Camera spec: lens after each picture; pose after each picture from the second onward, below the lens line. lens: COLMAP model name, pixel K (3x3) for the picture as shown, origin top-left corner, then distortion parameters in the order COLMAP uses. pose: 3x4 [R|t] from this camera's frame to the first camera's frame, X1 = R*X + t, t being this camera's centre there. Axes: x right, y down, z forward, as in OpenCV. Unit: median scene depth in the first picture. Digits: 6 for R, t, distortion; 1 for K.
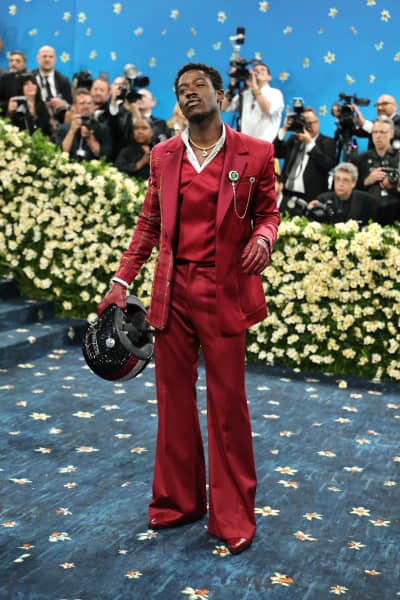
lens RADIAL K [[969.8, 0, 203.8], [0, 969.8, 300.4], [0, 0, 1]] dist [-0.007835, -0.144960]
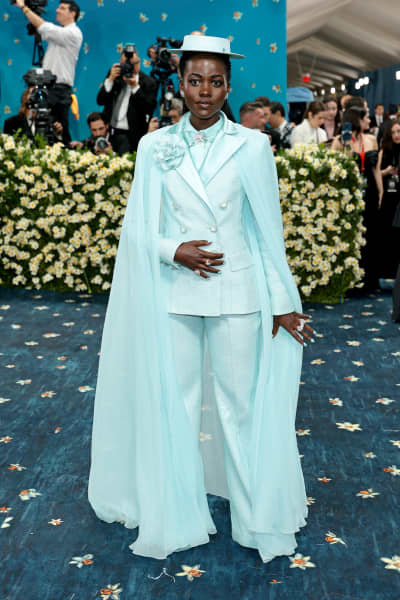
lens RADIAL K [[898.5, 0, 218.6], [0, 898.5, 273.0], [0, 0, 1]] dist [0.003480, -0.009485]
pose [[0.953189, -0.094415, 0.287256, -0.103778], [0.077530, 0.994556, 0.069624, -0.016252], [-0.292265, -0.044094, 0.955320, 0.033152]]
